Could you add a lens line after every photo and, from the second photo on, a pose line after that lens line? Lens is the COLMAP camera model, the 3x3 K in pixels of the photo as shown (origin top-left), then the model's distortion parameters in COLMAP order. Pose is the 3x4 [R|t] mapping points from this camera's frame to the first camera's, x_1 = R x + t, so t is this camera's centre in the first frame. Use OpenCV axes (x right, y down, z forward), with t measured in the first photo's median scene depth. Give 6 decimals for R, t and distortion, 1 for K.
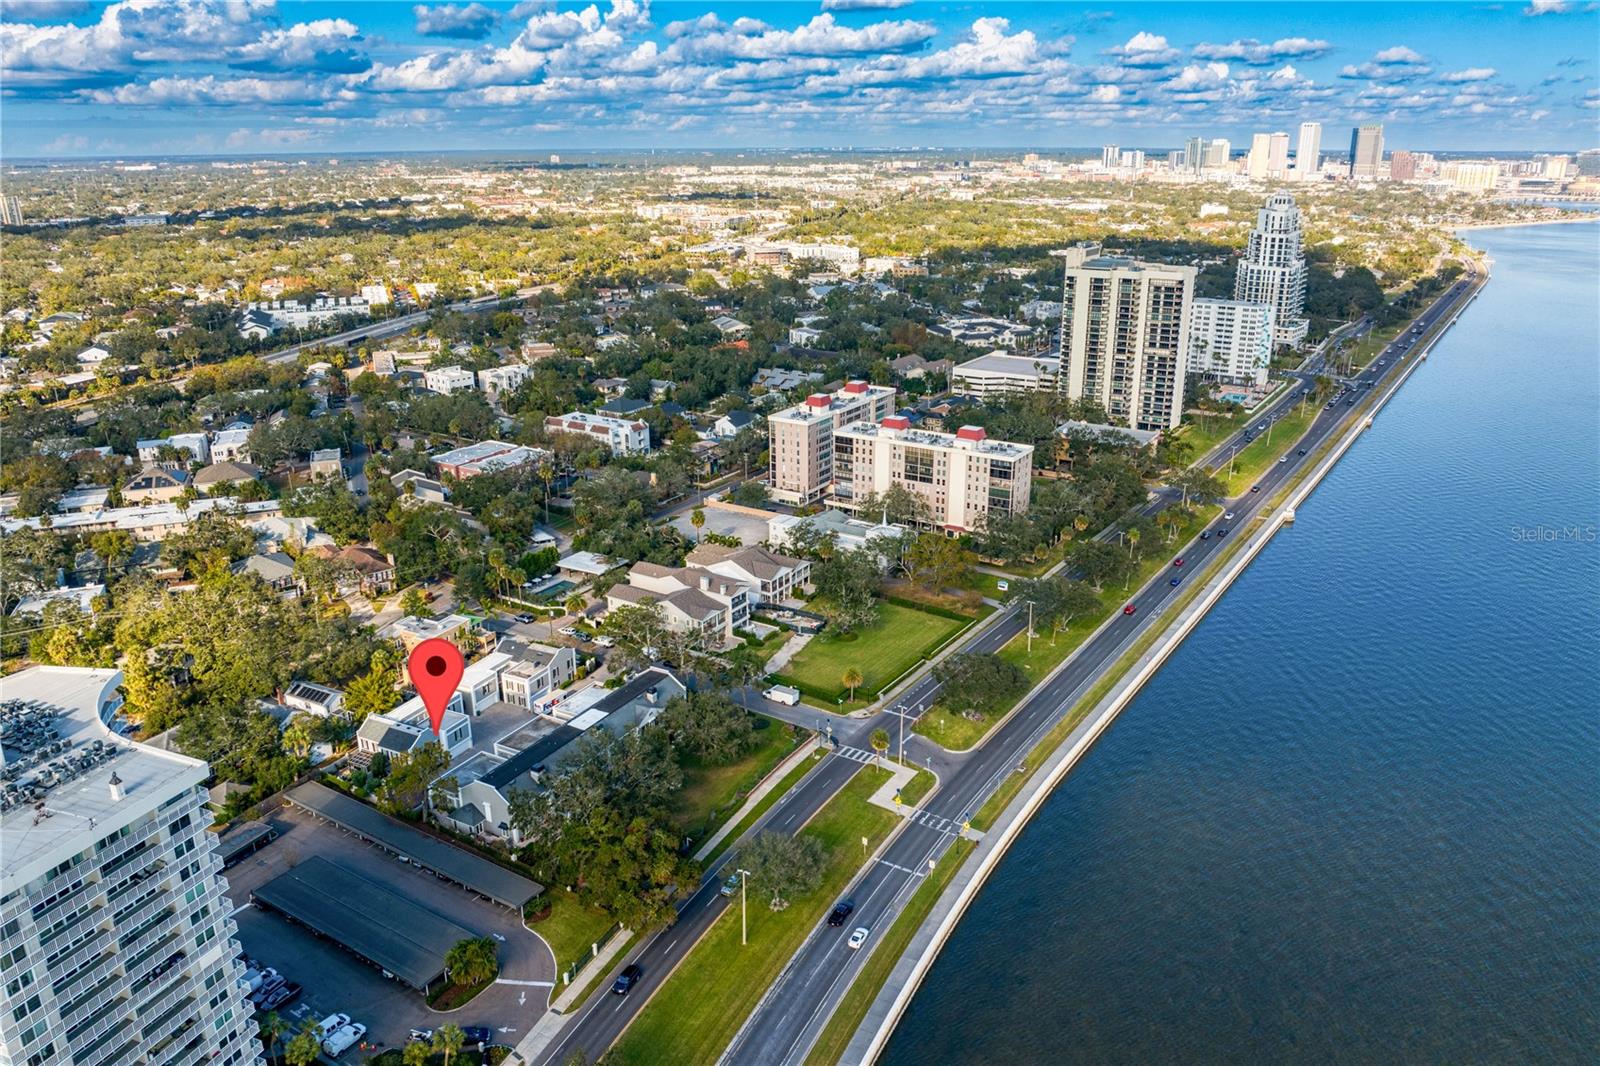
lens RADIAL K [[1139.5, 0, 806.7], [0, 1139.5, 537.7], [0, 0, 1]] dist [-0.048512, 0.014662]
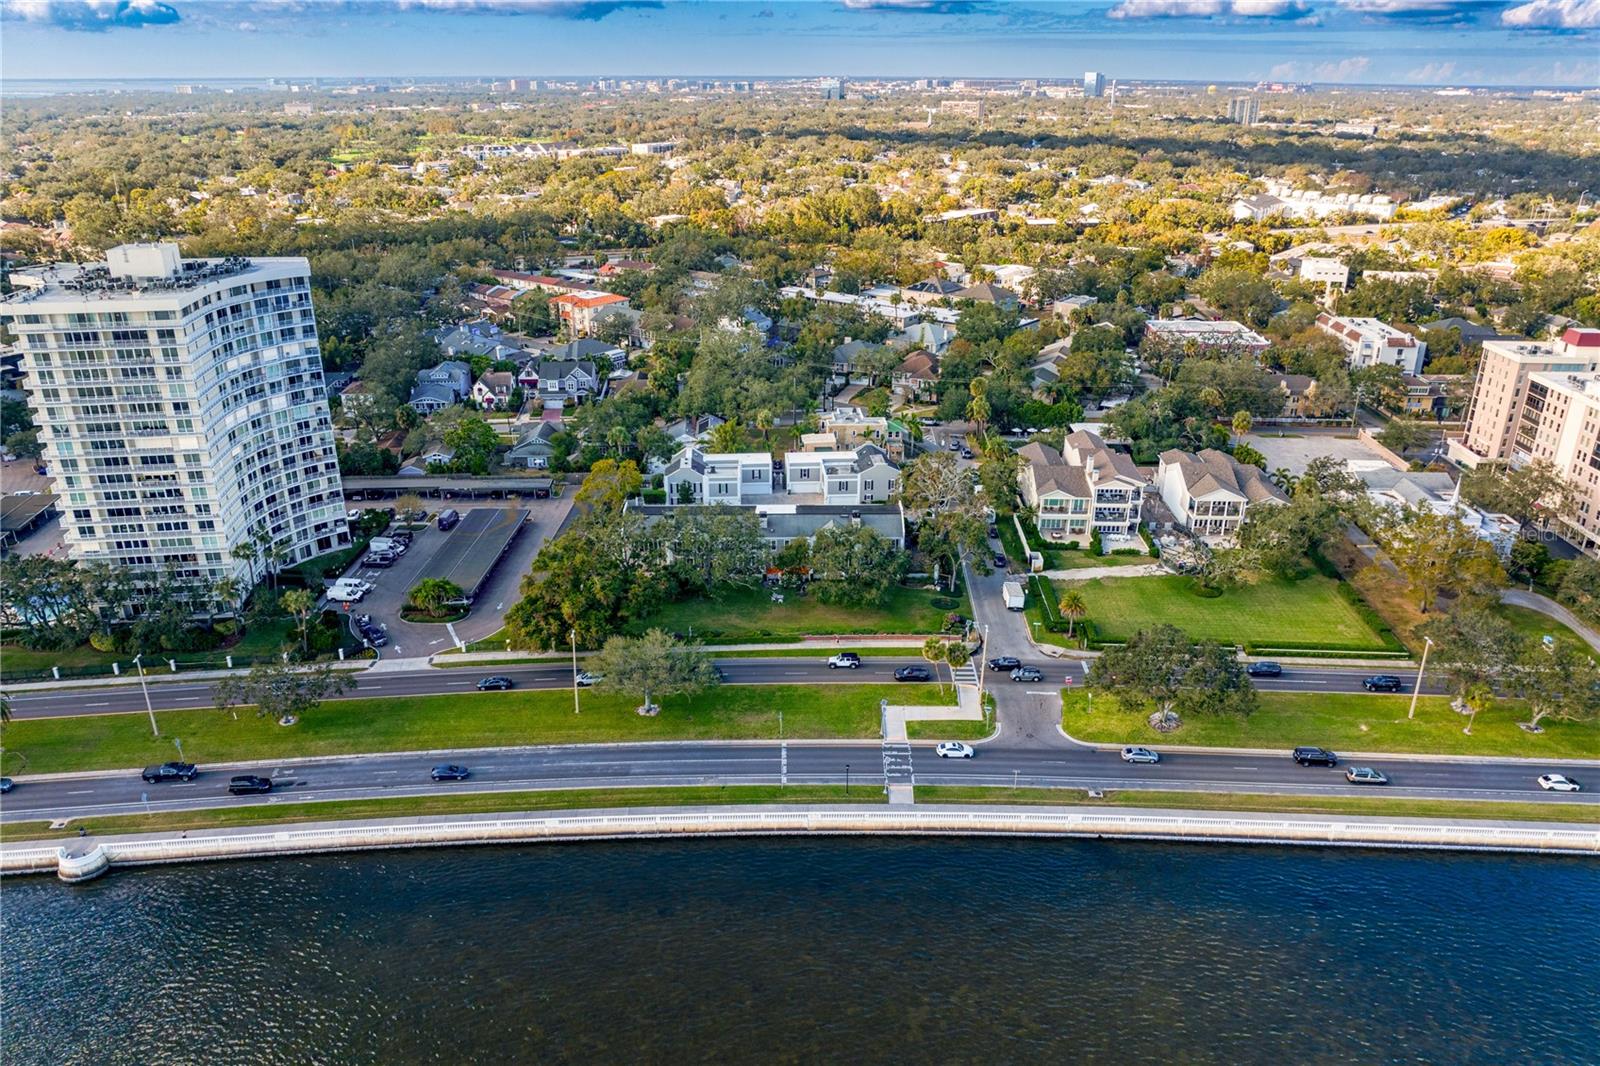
lens RADIAL K [[1139.5, 0, 790.2], [0, 1139.5, 544.3], [0, 0, 1]] dist [-0.048512, 0.014662]
pose [[0.496894, 0.341605, -0.797748, 0.362236], [-0.294288, 0.931124, 0.215414, -0.013611], [0.816389, 0.127730, 0.563200, 0.291106]]
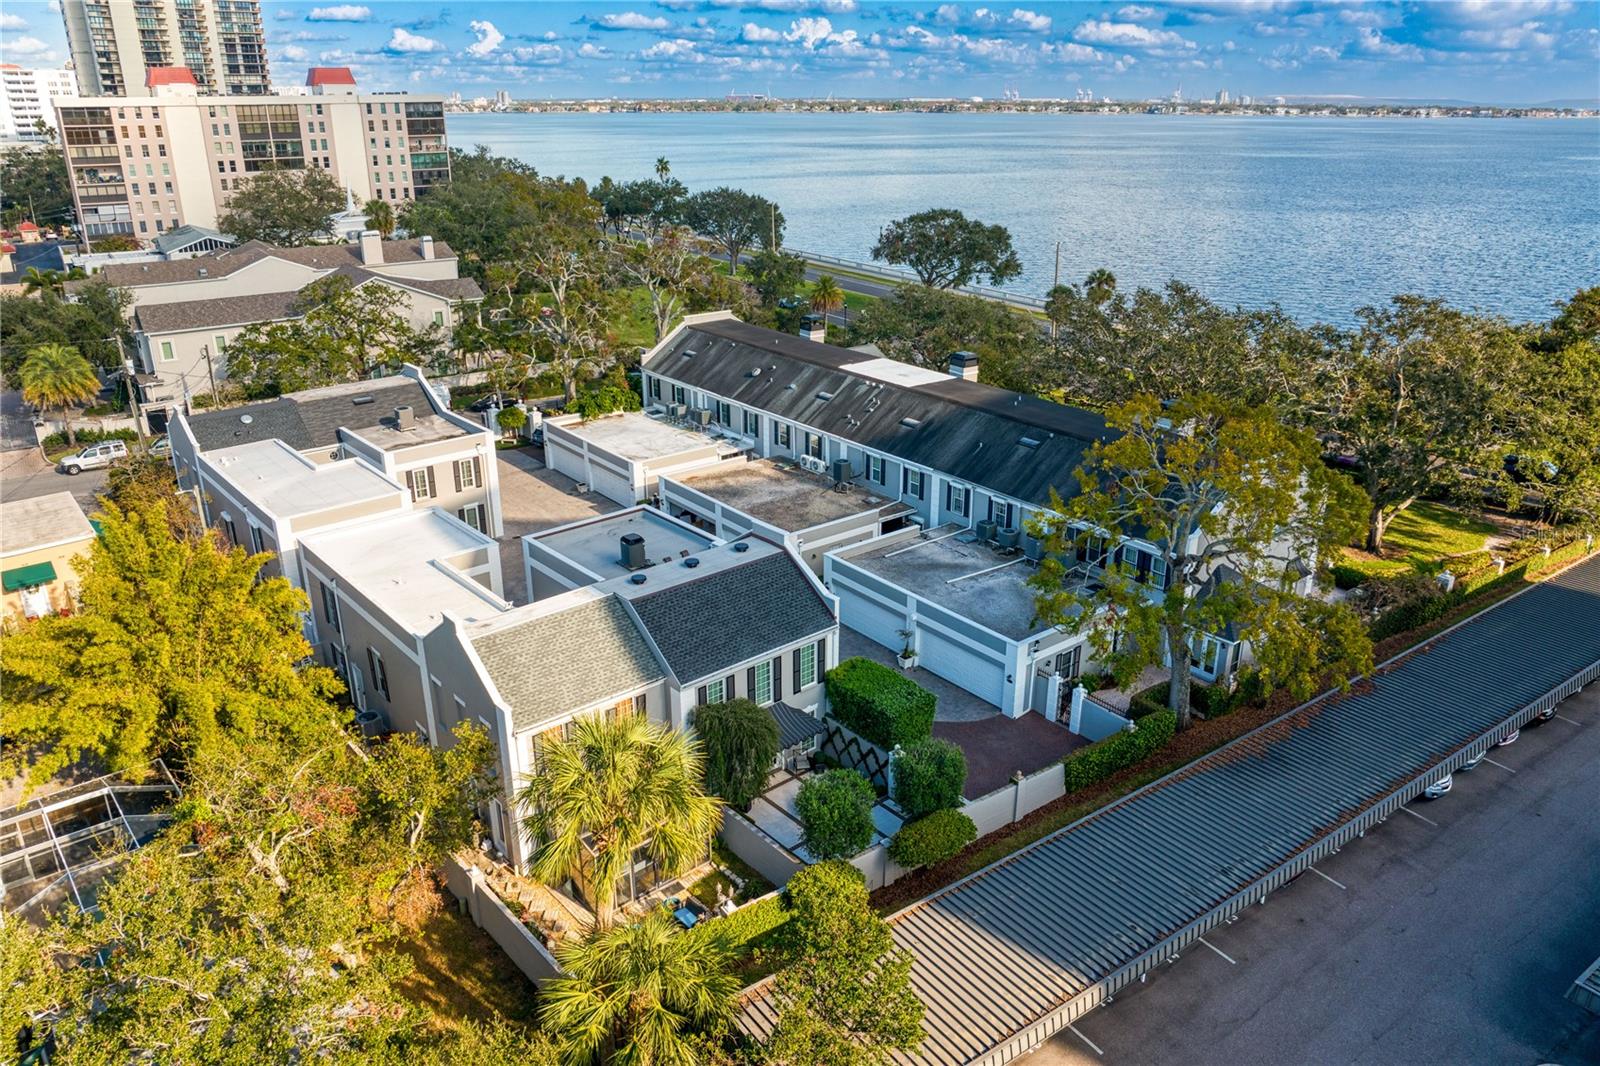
lens RADIAL K [[1139.5, 0, 821.8], [0, 1139.5, 523.8], [0, 0, 1]] dist [-0.048512, 0.014662]
pose [[0.375944, -0.321559, 0.869060, -0.322609], [0.306717, 0.928175, 0.210750, 0.074558], [-0.874409, 0.187325, 0.447569, 0.534221]]
